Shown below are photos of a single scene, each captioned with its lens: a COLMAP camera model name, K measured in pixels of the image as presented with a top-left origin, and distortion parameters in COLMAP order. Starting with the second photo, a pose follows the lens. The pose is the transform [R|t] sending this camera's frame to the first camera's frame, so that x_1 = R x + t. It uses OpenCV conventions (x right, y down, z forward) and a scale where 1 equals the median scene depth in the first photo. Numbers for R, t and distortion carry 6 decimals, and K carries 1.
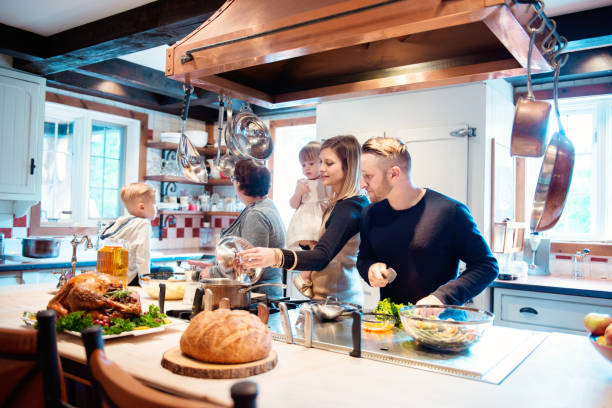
lens RADIAL K [[514.1, 0, 306.0], [0, 514.1, 204.0], [0, 0, 1]] dist [-0.007329, -0.006899]
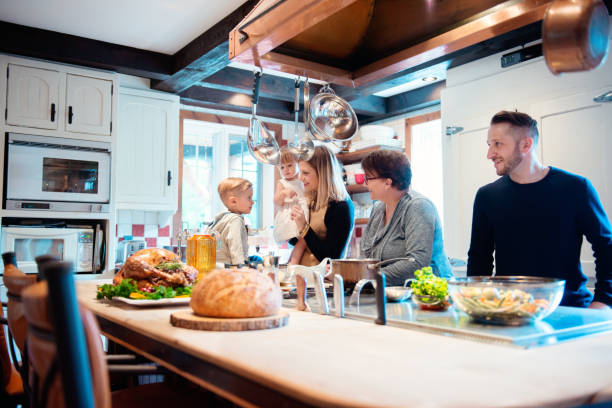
lens RADIAL K [[542.9, 0, 306.0], [0, 542.9, 204.0], [0, 0, 1]] dist [-0.001246, -0.002806]
pose [[0.941761, -0.051730, -0.332280, 0.175492], [0.036177, 0.997948, -0.052829, 0.081239], [0.334331, 0.037731, 0.941700, 0.046823]]
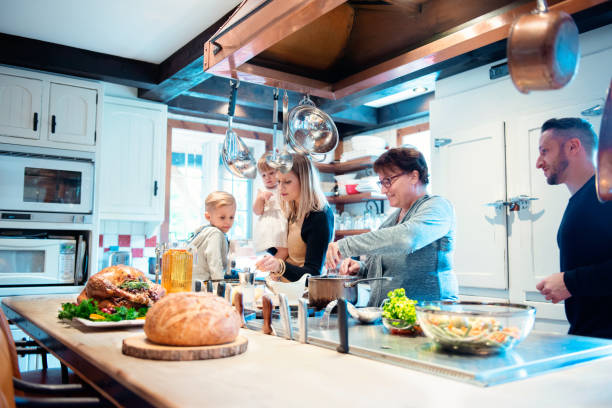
lens RADIAL K [[542.9, 0, 306.0], [0, 542.9, 204.0], [0, 0, 1]] dist [-0.001246, -0.002806]
pose [[0.942076, -0.049973, -0.331657, 0.204622], [0.029691, 0.997381, -0.065945, 0.067291], [0.334084, 0.052278, 0.941093, 0.083008]]
